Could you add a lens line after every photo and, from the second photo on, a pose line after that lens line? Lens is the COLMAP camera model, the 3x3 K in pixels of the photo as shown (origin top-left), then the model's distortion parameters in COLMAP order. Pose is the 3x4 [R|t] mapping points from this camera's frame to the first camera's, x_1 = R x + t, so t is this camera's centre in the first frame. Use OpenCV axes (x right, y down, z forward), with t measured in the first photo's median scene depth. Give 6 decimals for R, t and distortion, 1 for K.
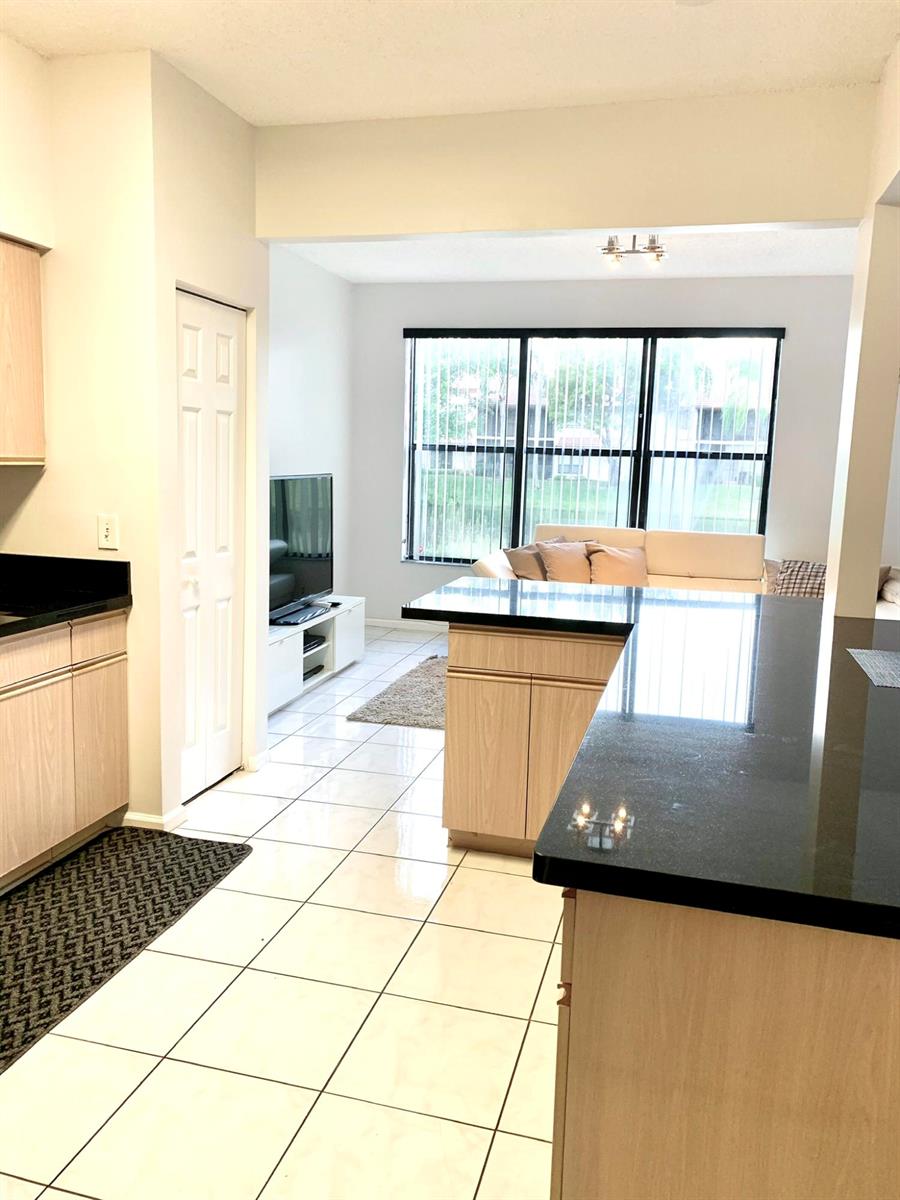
lens RADIAL K [[945.8, 0, 448.7], [0, 945.8, 611.5], [0, 0, 1]] dist [0.010085, -0.014644]
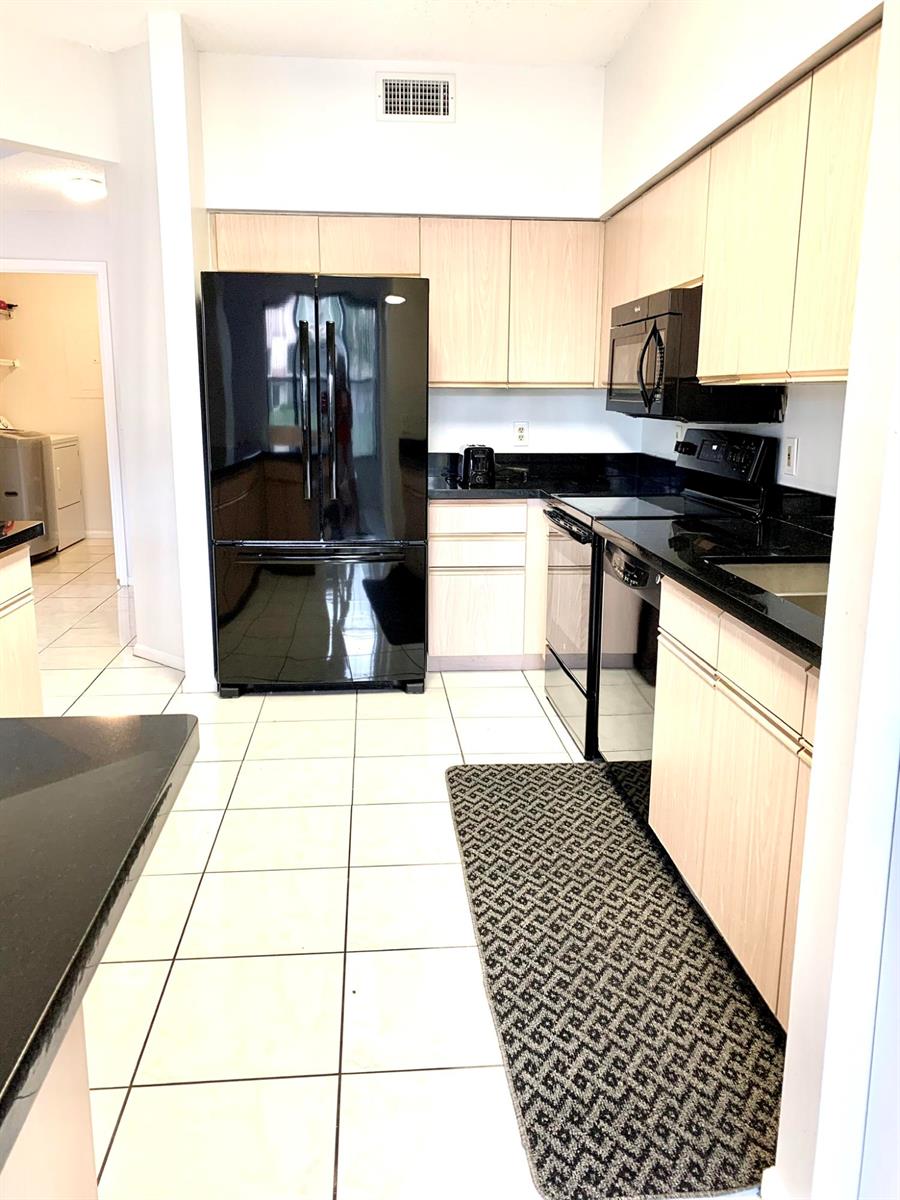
lens RADIAL K [[945.8, 0, 455.1], [0, 945.8, 594.5], [0, 0, 1]] dist [0.010085, -0.014644]
pose [[-0.937539, 0.047129, -0.344674, -0.010450], [-0.084287, 0.930487, 0.356497, -0.112863], [0.337516, 0.363281, -0.868395, 0.755692]]
